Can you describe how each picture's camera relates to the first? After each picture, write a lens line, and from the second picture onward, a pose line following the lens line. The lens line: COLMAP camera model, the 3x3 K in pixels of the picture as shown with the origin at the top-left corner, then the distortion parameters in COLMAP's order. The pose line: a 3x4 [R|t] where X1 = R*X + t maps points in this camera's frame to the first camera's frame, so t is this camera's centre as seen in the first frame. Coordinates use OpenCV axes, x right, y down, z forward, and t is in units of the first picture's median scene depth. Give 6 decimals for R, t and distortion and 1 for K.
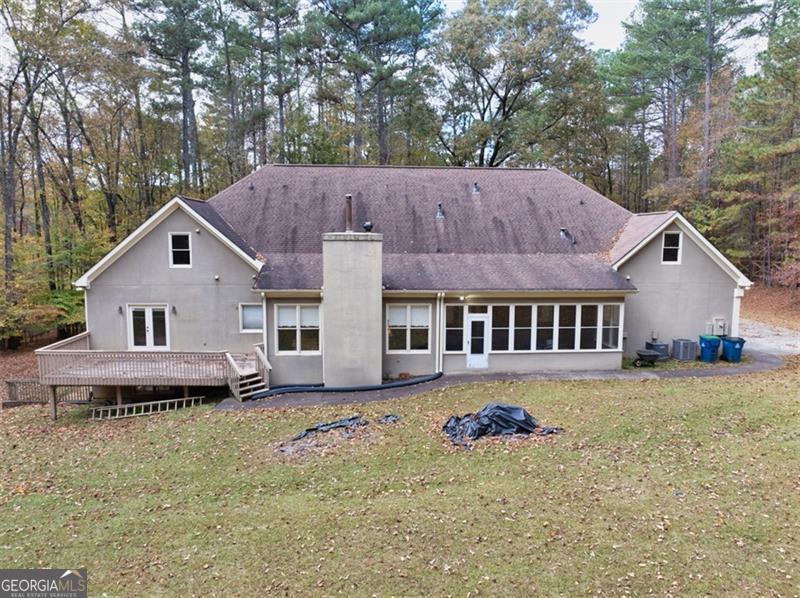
lens RADIAL K [[561.9, 0, 400.0], [0, 561.9, 299.0], [0, 0, 1]] dist [-0.039513, 0.000629]
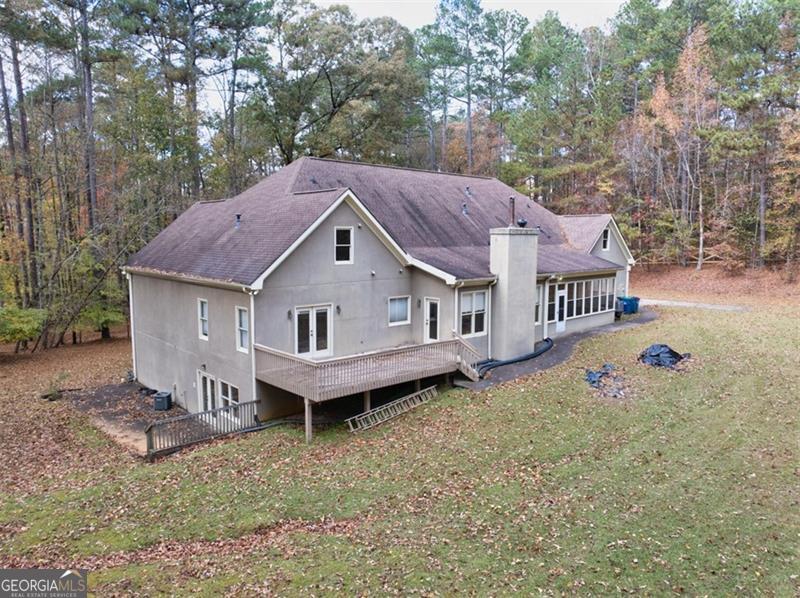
lens RADIAL K [[561.9, 0, 400.0], [0, 561.9, 299.0], [0, 0, 1]] dist [-0.039513, 0.000629]
pose [[0.784024, -0.074188, 0.616282, -0.916442], [0.075293, 0.996867, 0.024215, -0.012990], [-0.616148, 0.027416, 0.787153, 0.192869]]
